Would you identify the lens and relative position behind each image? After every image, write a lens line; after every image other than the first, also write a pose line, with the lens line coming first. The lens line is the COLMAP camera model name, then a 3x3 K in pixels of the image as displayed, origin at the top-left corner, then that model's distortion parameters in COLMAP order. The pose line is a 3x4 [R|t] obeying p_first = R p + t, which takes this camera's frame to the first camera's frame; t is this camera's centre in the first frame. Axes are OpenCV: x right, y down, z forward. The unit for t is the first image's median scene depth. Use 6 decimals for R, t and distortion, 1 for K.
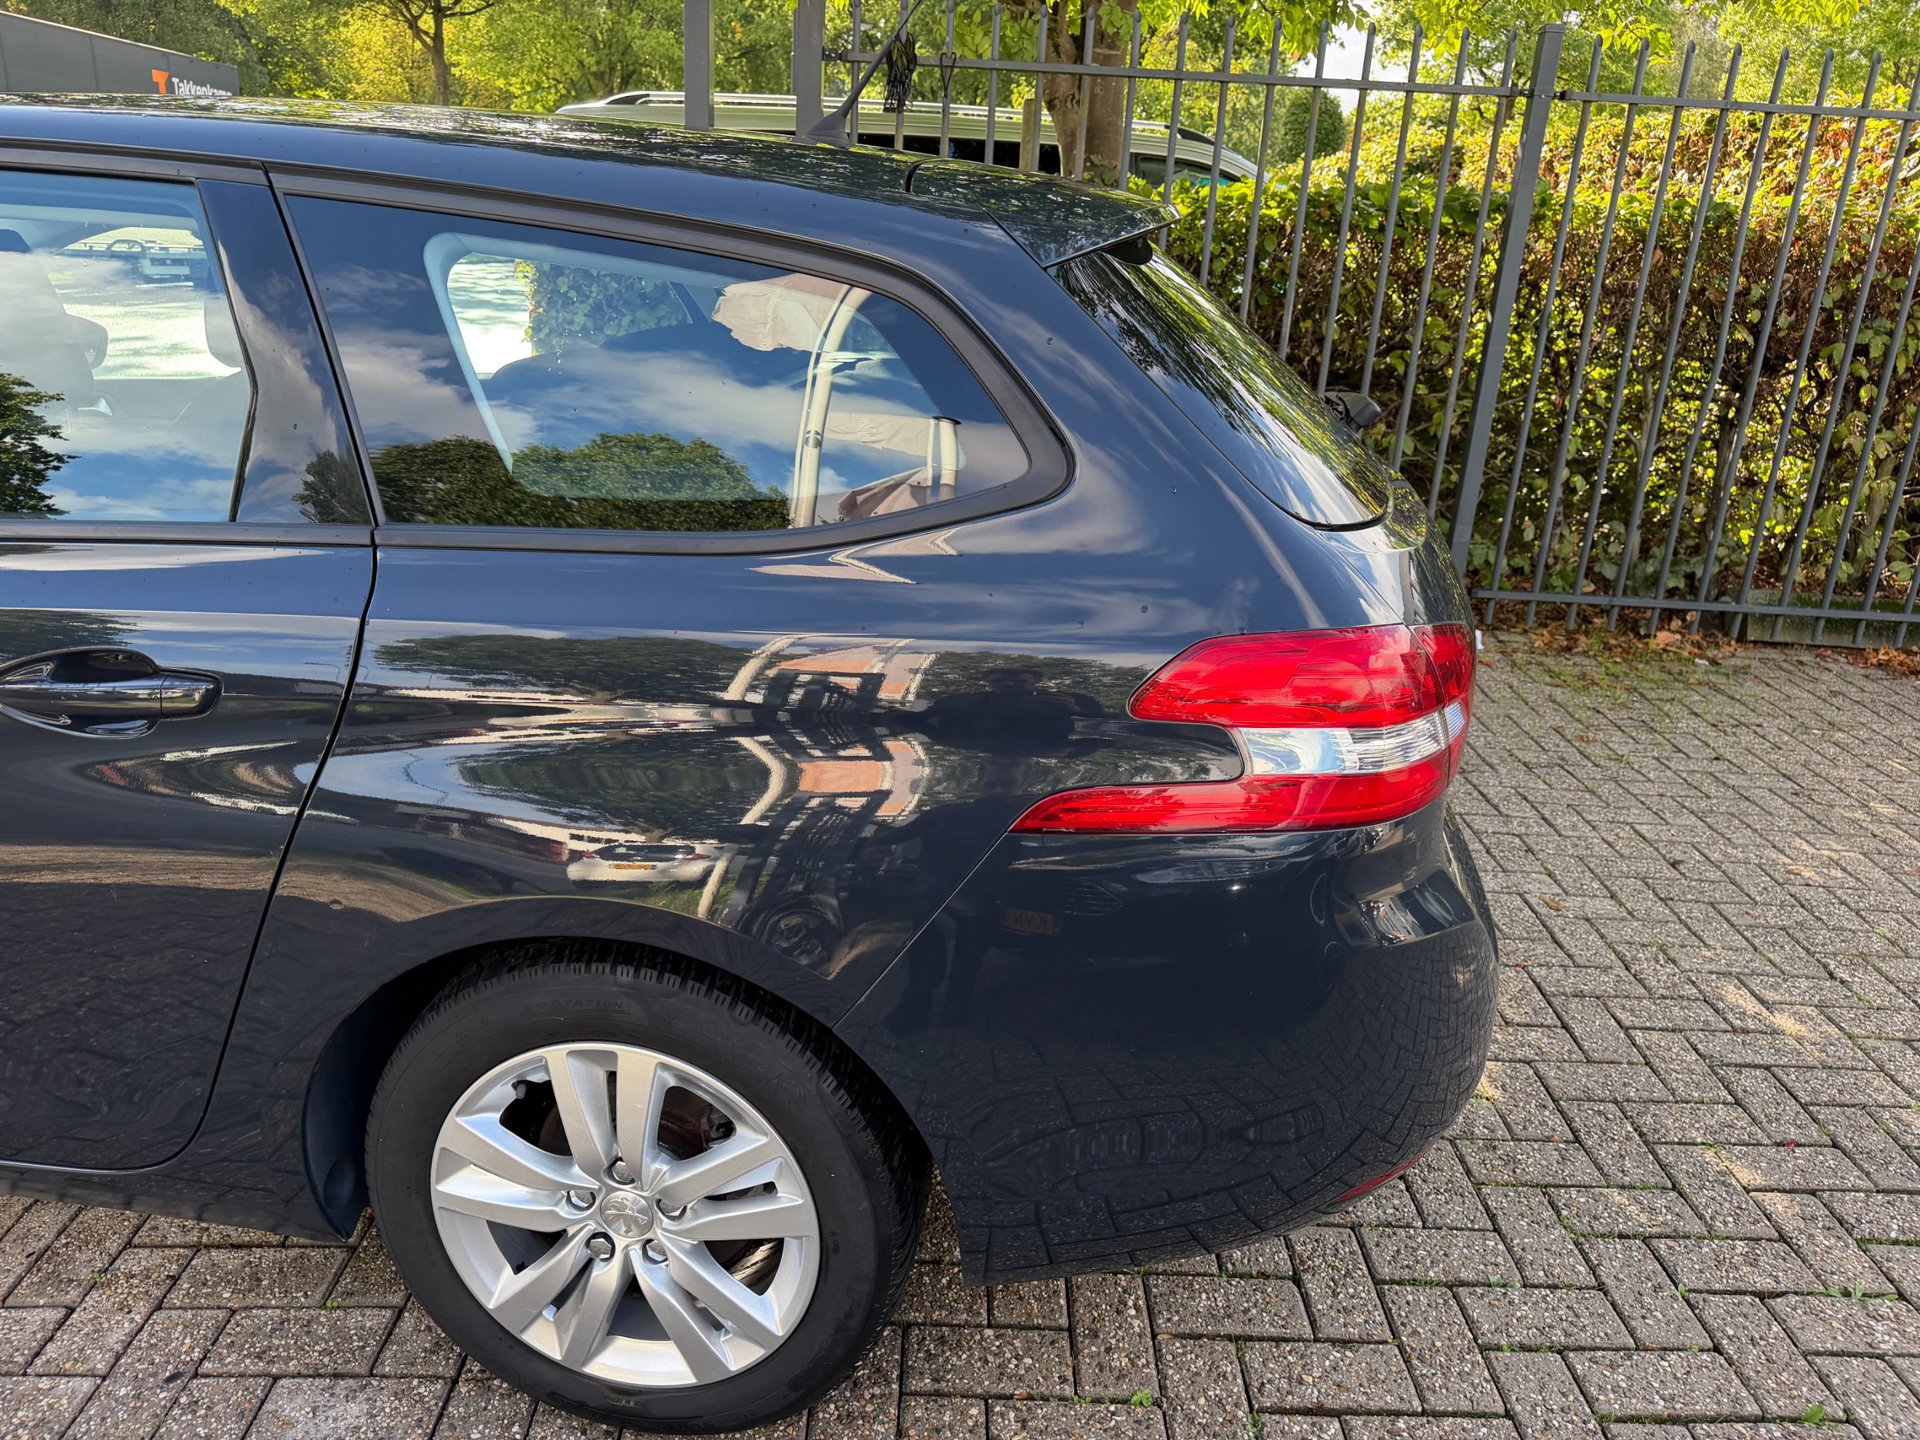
lens RADIAL K [[1362.2, 0, 955.1], [0, 1362.2, 695.8], [0, 0, 1]] dist [0.045902, -0.053785]
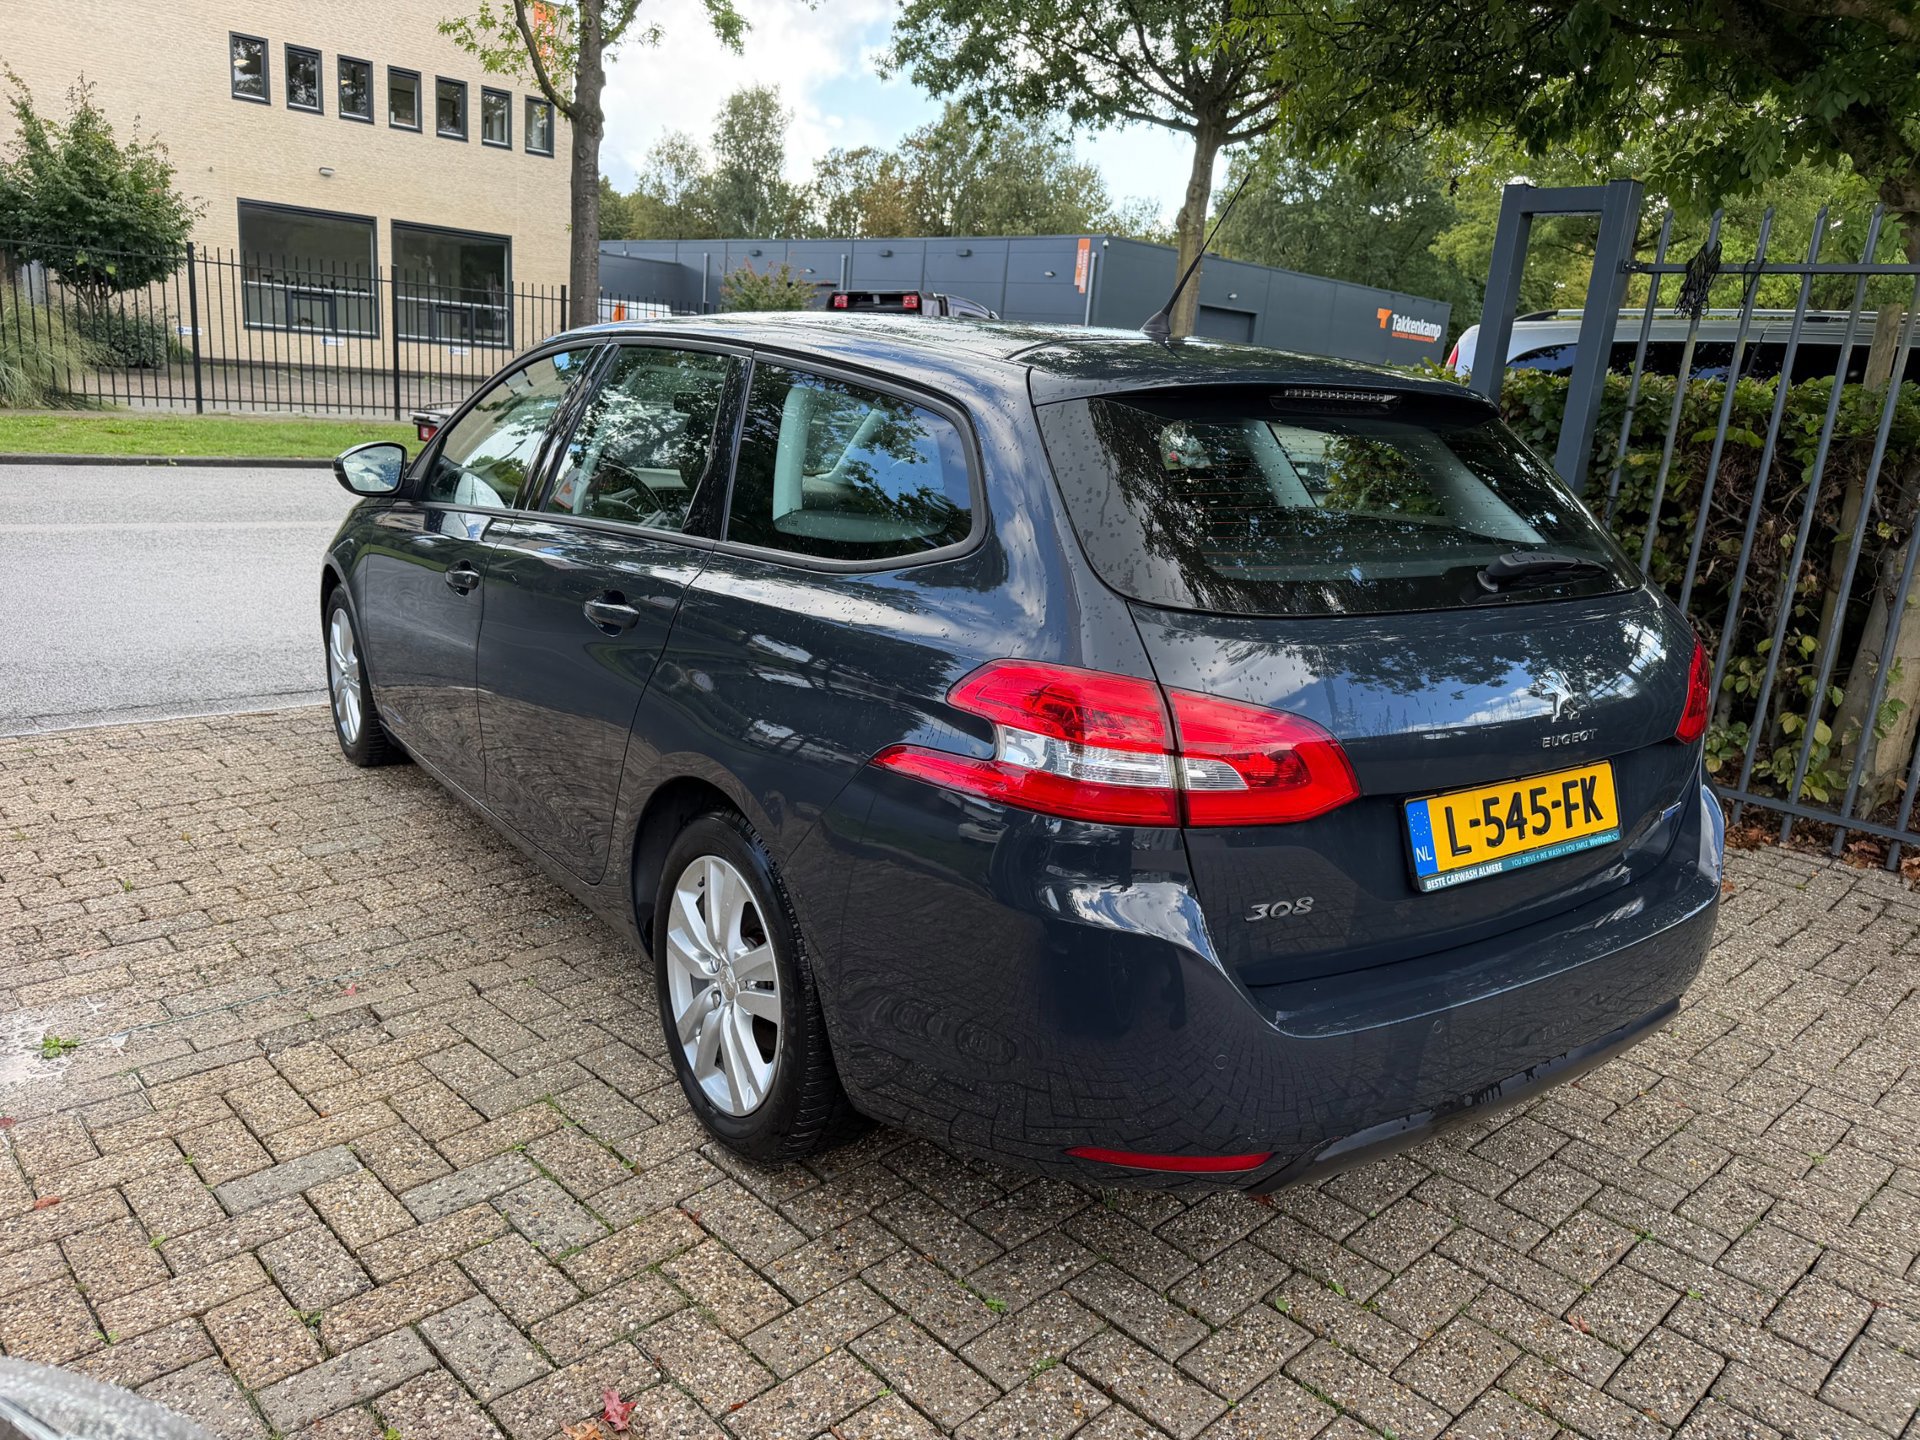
lens RADIAL K [[1363.5, 0, 960.0], [0, 1363.5, 720.0], [0, 0, 1]] dist [0.018524, -0.023099]
pose [[0.701709, 0.177417, -0.690020, 0.838720], [-0.267112, 0.963368, -0.023937, 0.050207], [0.660496, 0.201109, 0.723395, -0.000217]]
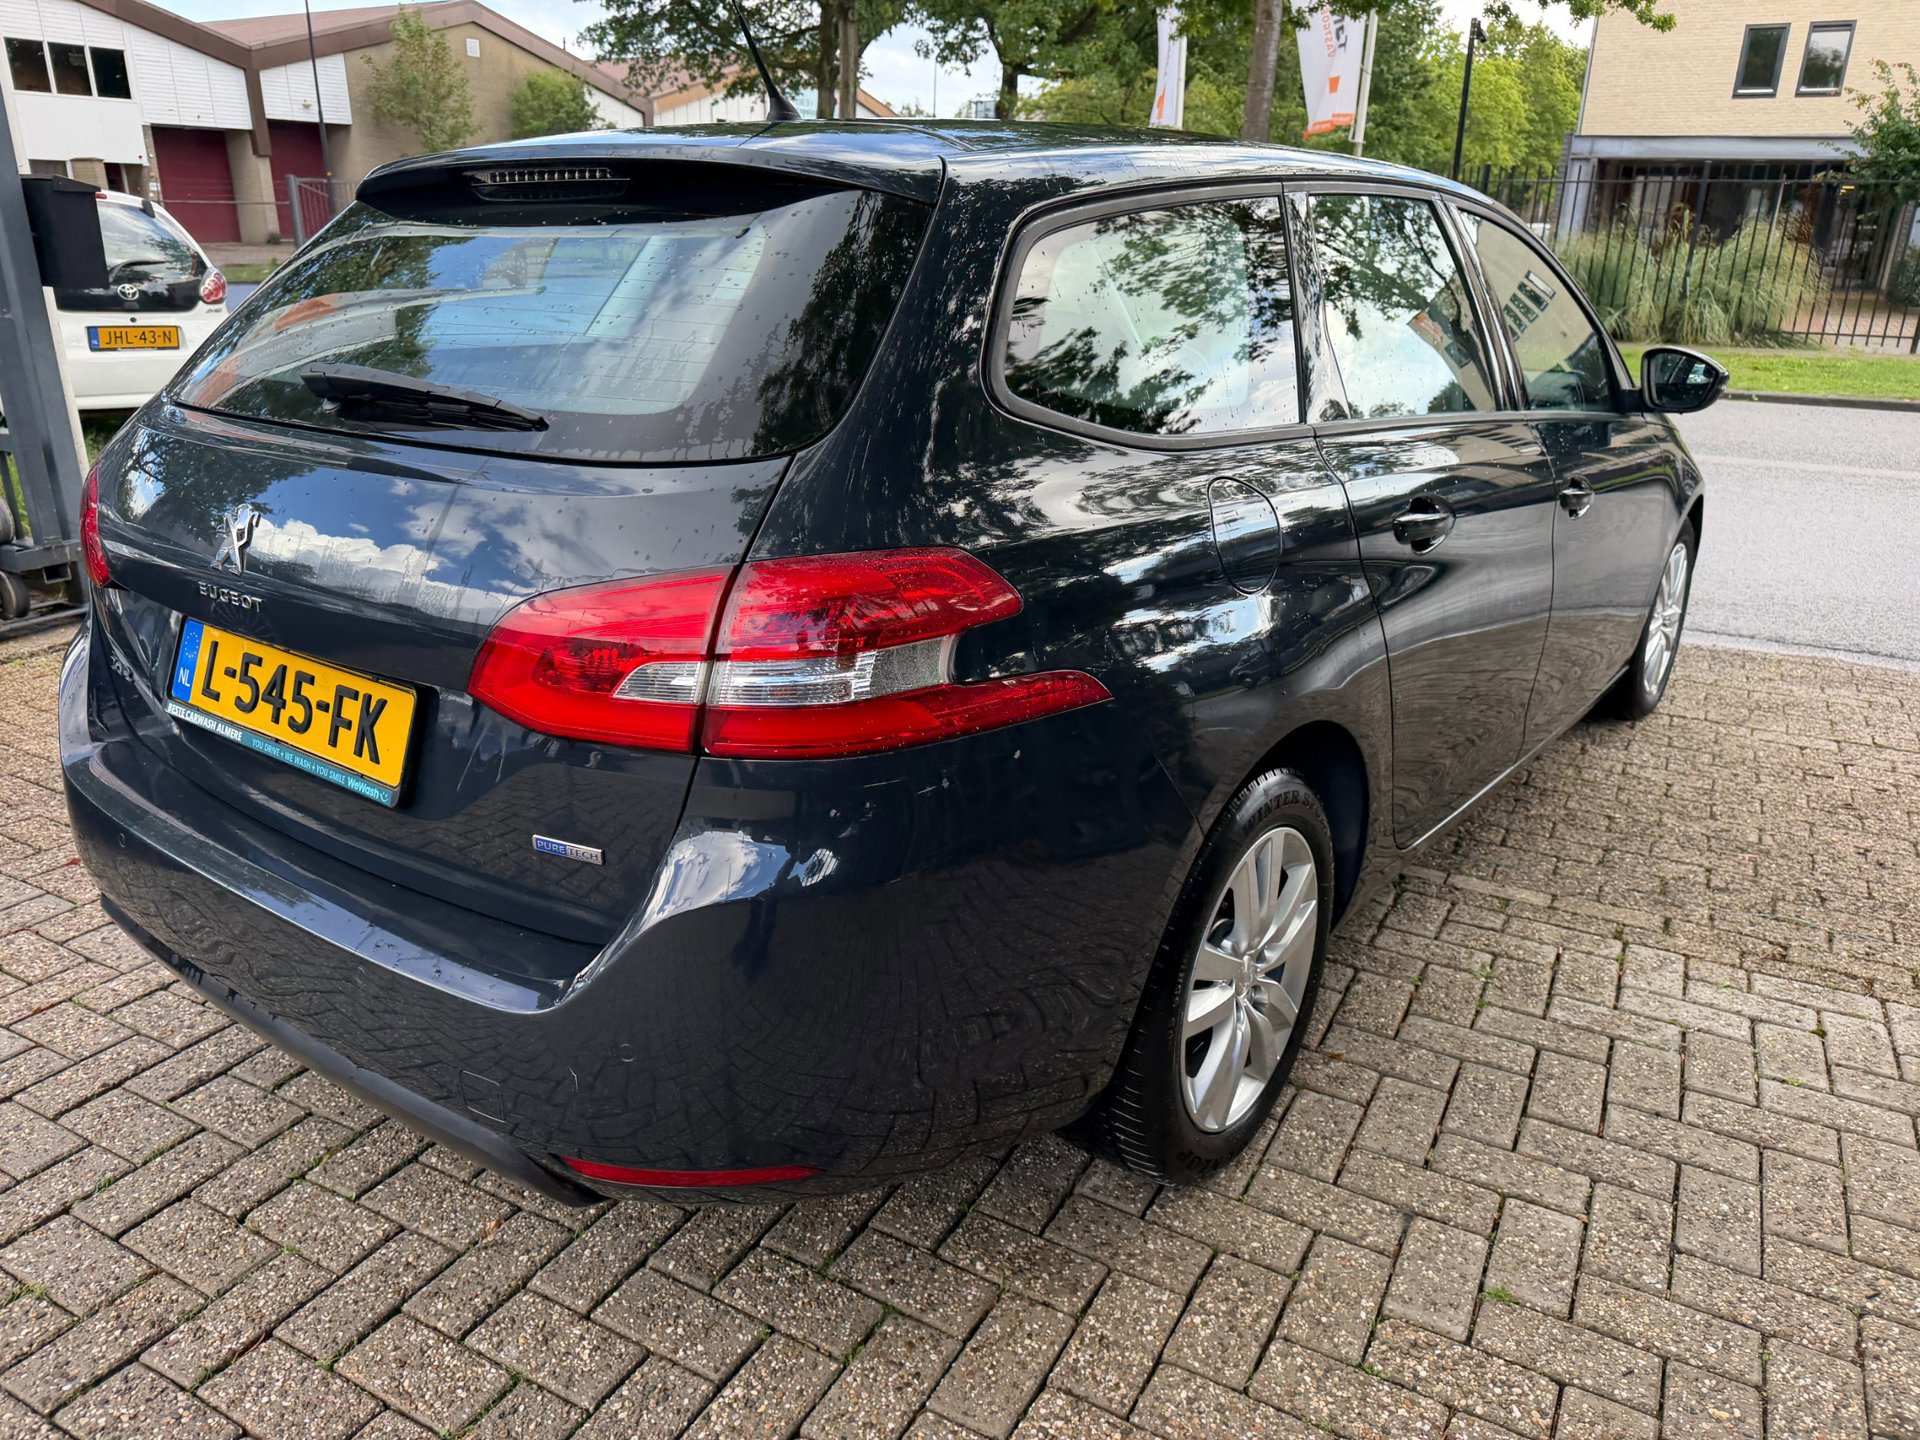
lens RADIAL K [[1349.9, 0, 949.1], [0, 1349.9, 728.6], [0, 0, 1]] dist [0.024817, -0.027019]
pose [[-0.464543, 0.249776, -0.849595, 0.956558], [-0.318361, 0.848149, 0.423425, -0.536137], [0.826345, 0.467177, -0.314483, 1.839741]]
